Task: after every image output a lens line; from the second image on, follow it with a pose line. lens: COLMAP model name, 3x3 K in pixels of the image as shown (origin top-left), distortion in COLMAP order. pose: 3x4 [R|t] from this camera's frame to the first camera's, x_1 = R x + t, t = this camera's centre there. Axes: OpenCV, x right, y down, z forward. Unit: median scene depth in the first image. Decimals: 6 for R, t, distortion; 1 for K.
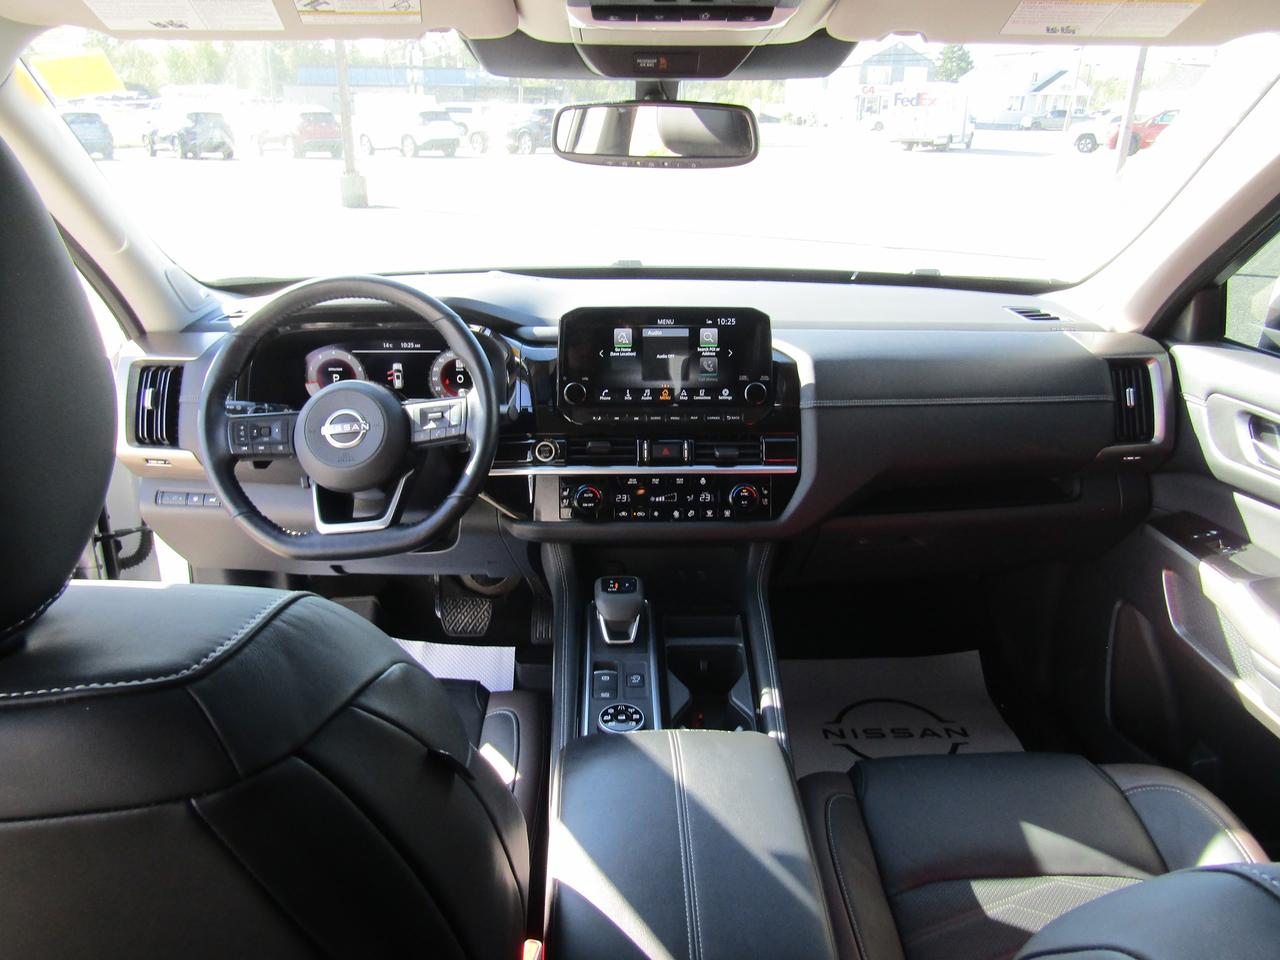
lens RADIAL K [[935.0, 0, 640.0], [0, 935.0, 480.0], [0, 0, 1]] dist [0.039713, 0.000649]
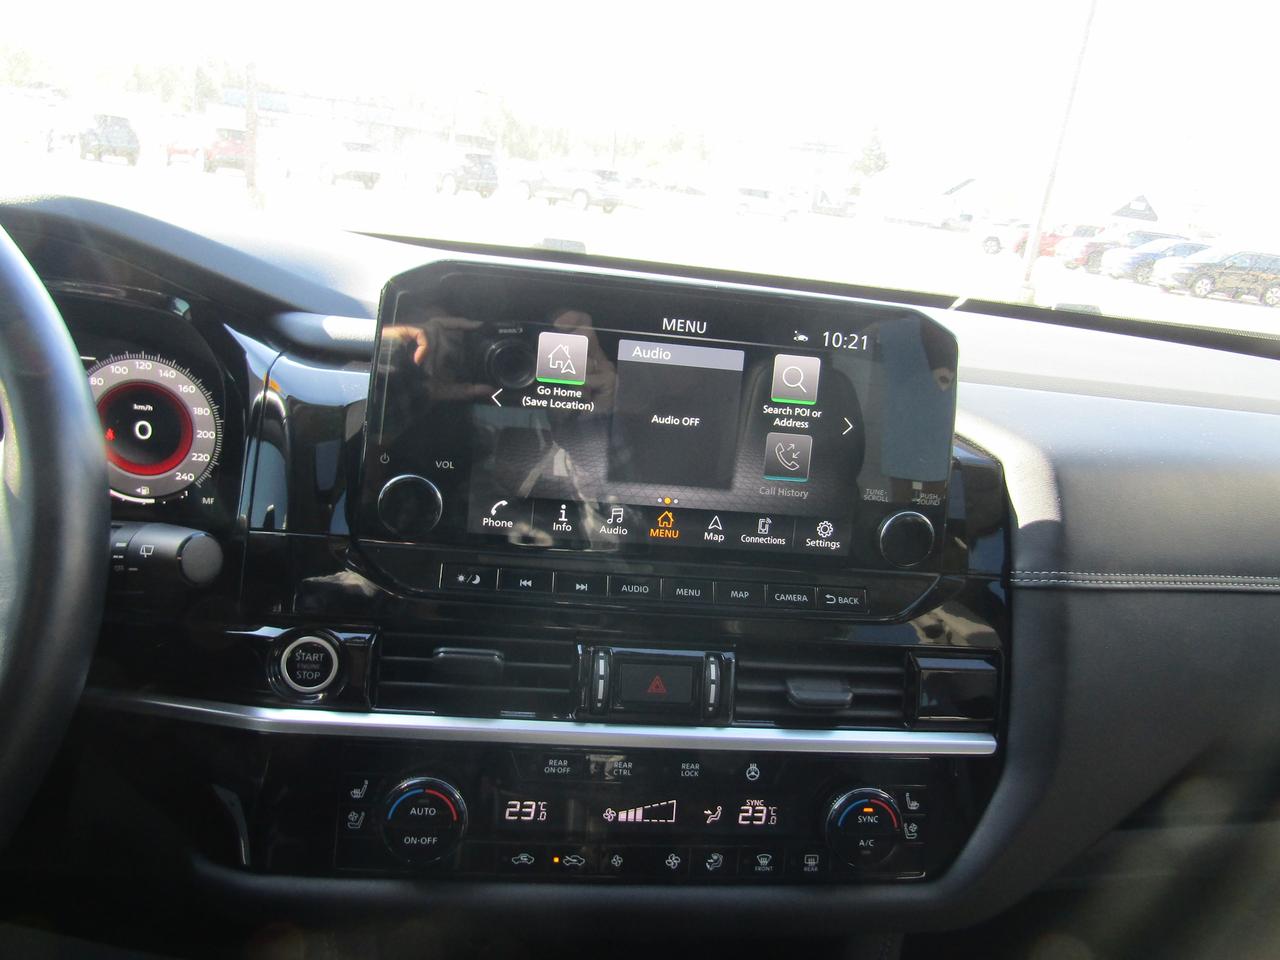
lens RADIAL K [[935.0, 0, 640.0], [0, 935.0, 480.0], [0, 0, 1]] dist [0.039713, 0.000649]
pose [[0.991963, 0.075800, 0.101309, -0.020982], [-0.069816, 0.995671, -0.061367, -0.085687], [-0.105522, 0.053801, 0.992961, 0.639489]]
